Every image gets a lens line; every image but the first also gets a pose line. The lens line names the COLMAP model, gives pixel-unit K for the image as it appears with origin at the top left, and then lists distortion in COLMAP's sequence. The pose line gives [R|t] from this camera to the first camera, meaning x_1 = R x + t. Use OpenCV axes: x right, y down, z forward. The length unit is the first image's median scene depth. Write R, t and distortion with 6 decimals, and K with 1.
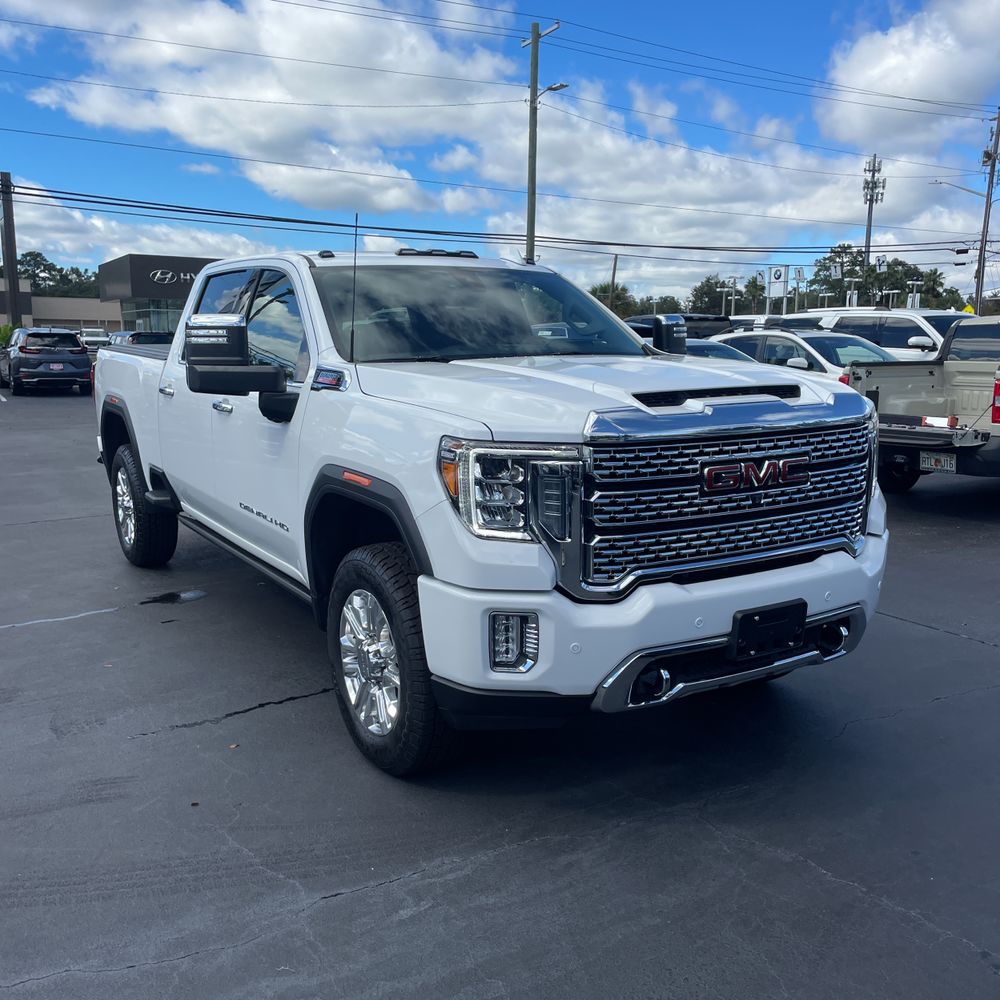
lens RADIAL K [[1006.5, 0, 500.0], [0, 1006.5, 500.0], [0, 0, 1]] dist [0.083031, -0.110101]
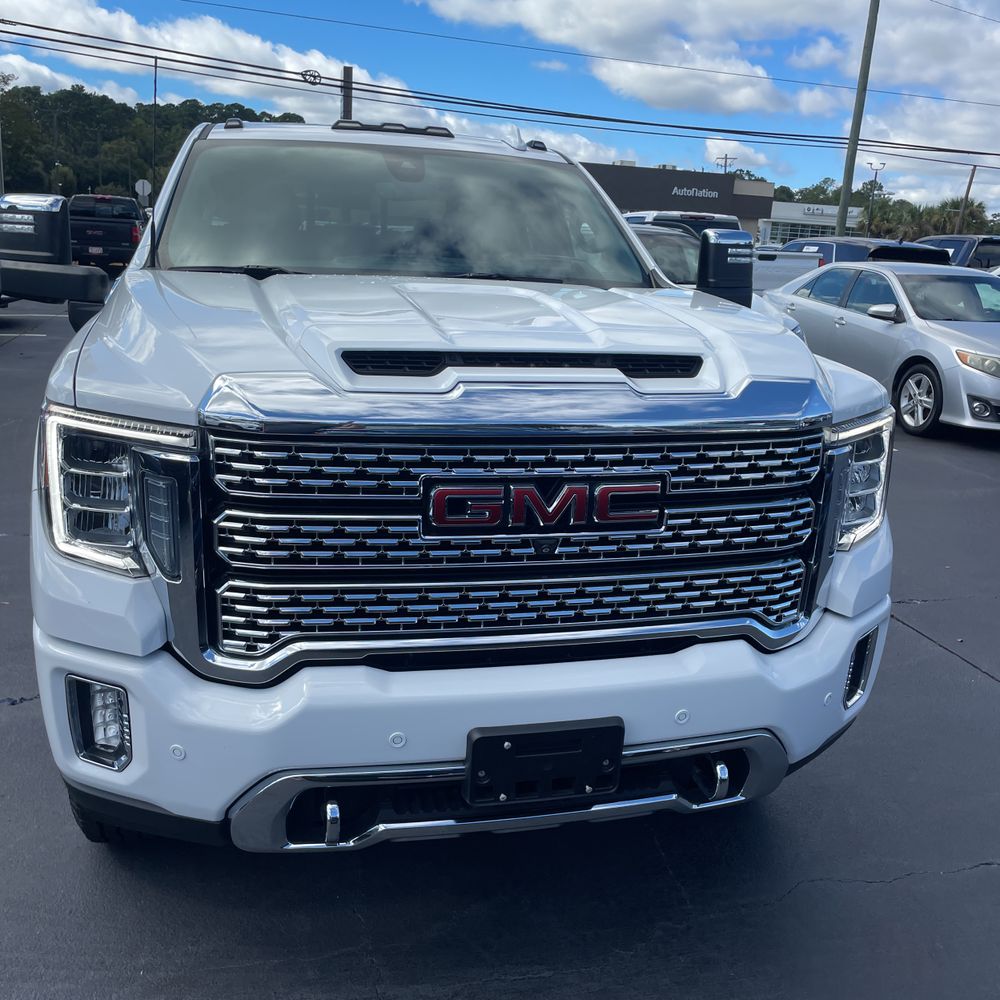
lens RADIAL K [[1006.5, 0, 500.0], [0, 1006.5, 500.0], [0, 0, 1]] dist [0.083031, -0.110101]
pose [[0.952159, 0.126976, -0.277976, 0.390030], [-0.102260, 0.989542, 0.101737, -0.085322], [0.287987, -0.068445, 0.955185, 0.430709]]
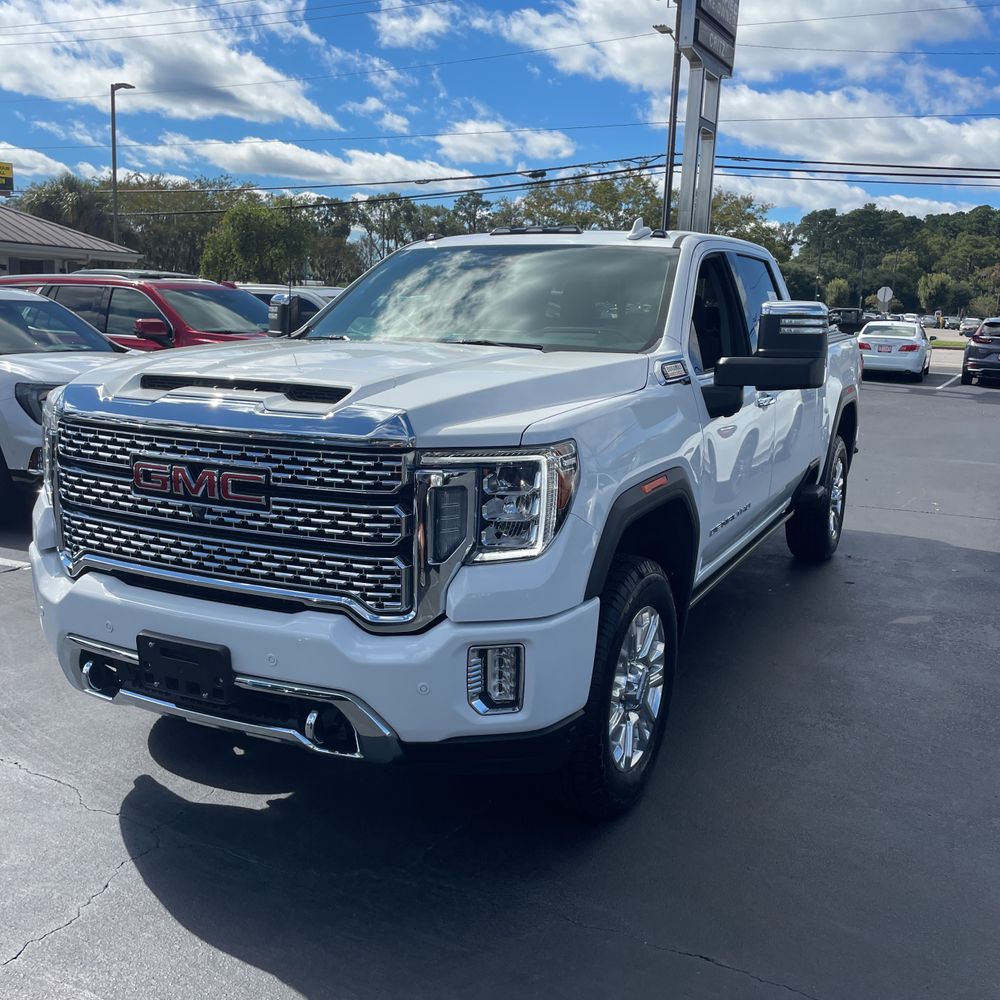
lens RADIAL K [[1003.6, 0, 495.1], [0, 1003.6, 526.9], [0, 0, 1]] dist [0.073755, -0.096876]
pose [[0.537290, 0.198888, -0.819612, 1.079120], [-0.169230, 0.977456, 0.126254, -0.137052], [0.826245, 0.070868, 0.558835, 0.736929]]
